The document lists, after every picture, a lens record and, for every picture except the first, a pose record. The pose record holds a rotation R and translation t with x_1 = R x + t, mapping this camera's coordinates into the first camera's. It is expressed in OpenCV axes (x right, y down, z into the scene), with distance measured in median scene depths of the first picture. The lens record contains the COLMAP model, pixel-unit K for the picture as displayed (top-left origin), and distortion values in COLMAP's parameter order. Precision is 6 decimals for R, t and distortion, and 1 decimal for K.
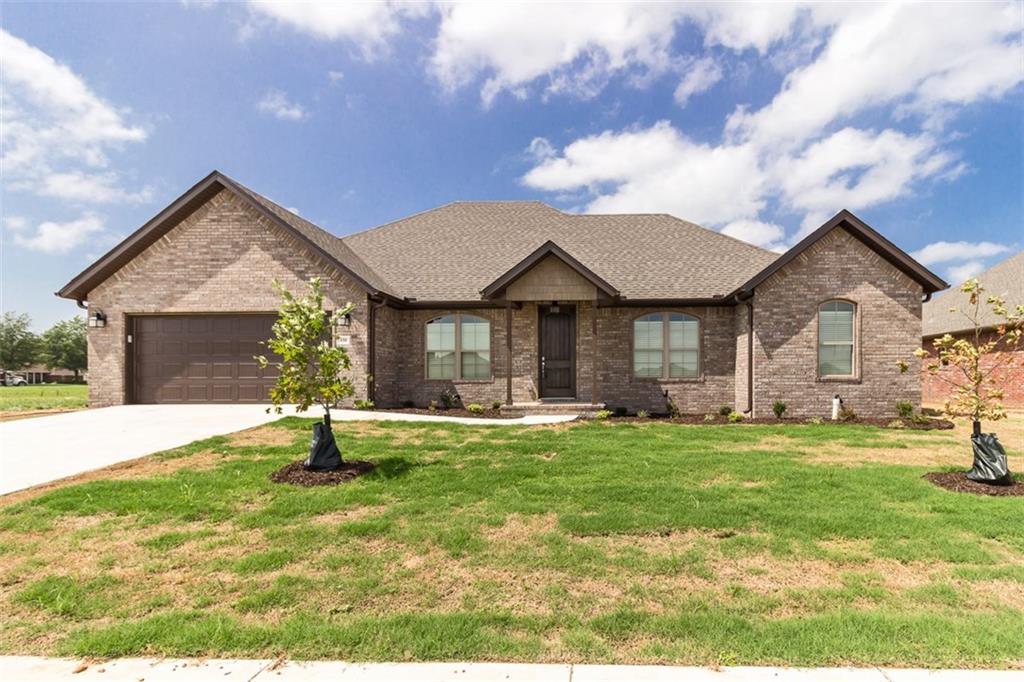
lens RADIAL K [[477.5, 0, 512.0], [0, 477.5, 341.0], [0, 0, 1]] dist [-0.000816, 0.000523]
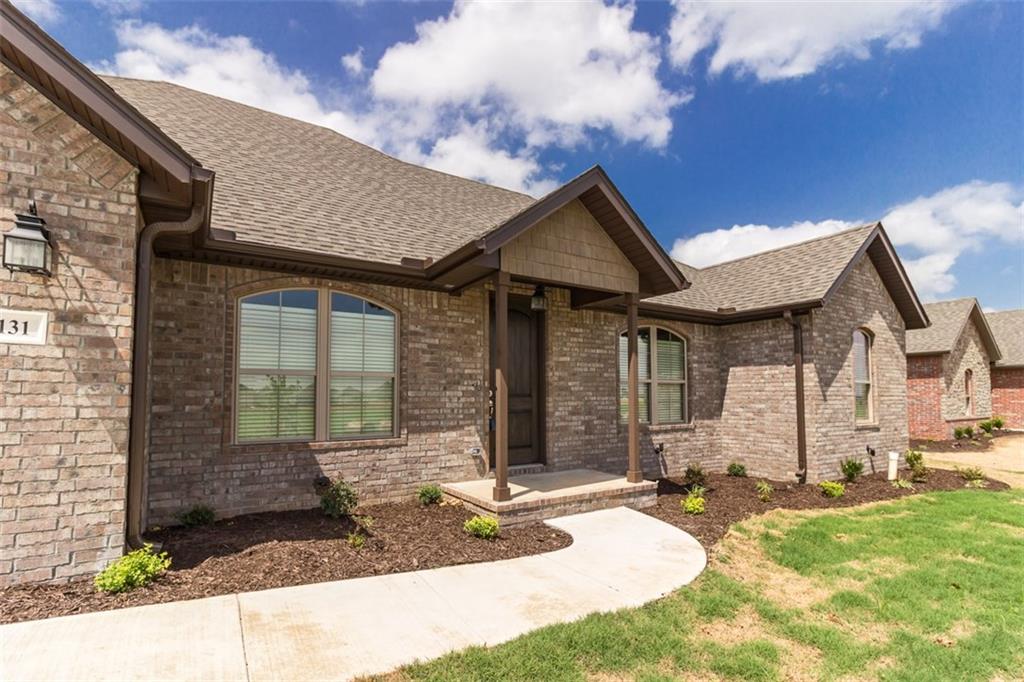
lens RADIAL K [[518.0, 0, 512.0], [0, 518.0, 341.0], [0, 0, 1]] dist [0.002477, 0.000297]
pose [[0.788342, 0.067626, 0.611509, -0.280717], [-0.049580, 0.997691, -0.046416, 0.004897], [-0.613236, 0.006273, 0.789875, 0.547794]]
